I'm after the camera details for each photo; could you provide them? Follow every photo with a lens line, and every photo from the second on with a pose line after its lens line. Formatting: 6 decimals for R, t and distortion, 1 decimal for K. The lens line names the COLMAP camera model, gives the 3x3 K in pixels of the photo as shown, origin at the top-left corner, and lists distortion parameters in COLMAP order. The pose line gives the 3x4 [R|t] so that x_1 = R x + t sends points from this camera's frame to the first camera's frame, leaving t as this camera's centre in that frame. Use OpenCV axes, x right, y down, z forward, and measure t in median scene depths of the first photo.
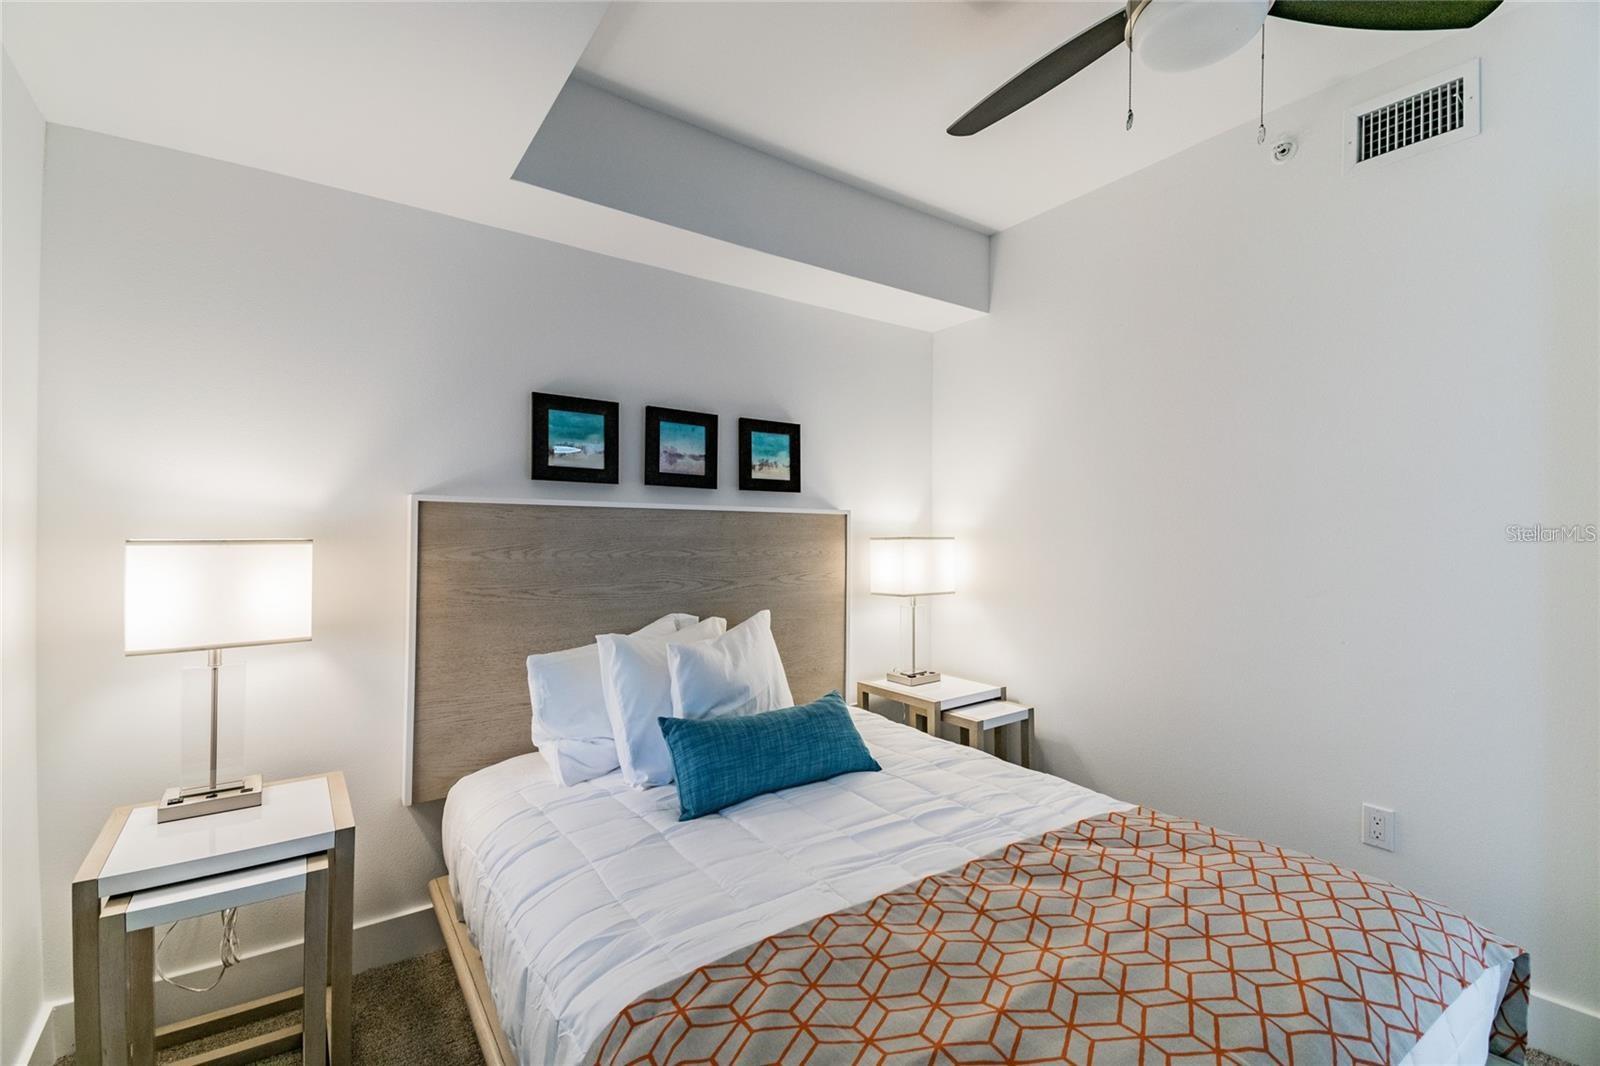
lens RADIAL K [[686.5, 0, 798.2], [0, 686.5, 544.9], [0, 0, 1]] dist [0.036204, 0.000056]
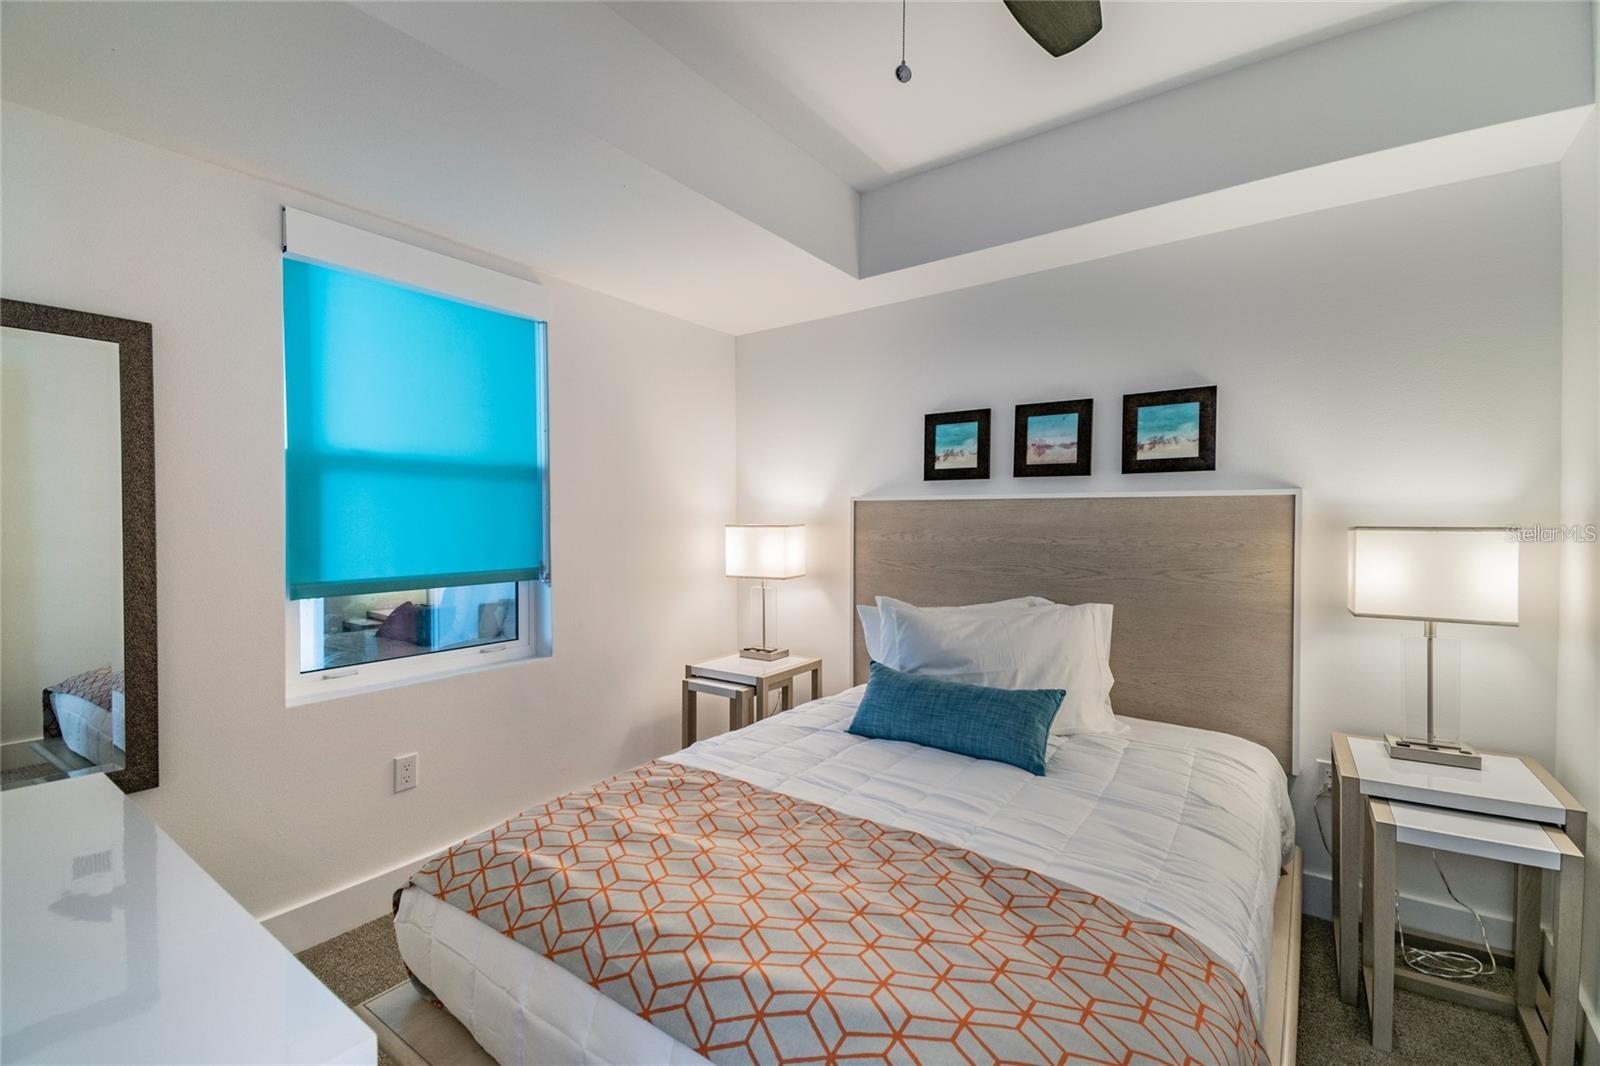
lens RADIAL K [[686.5, 0, 800.9], [0, 686.5, 528.7], [0, 0, 1]] dist [0.064093, -0.034491]
pose [[0.322535, -0.000972, -0.946557, 0.713084], [-0.026911, 0.999586, -0.010196, 0.015736], [0.946175, 0.028761, 0.322375, 0.321462]]
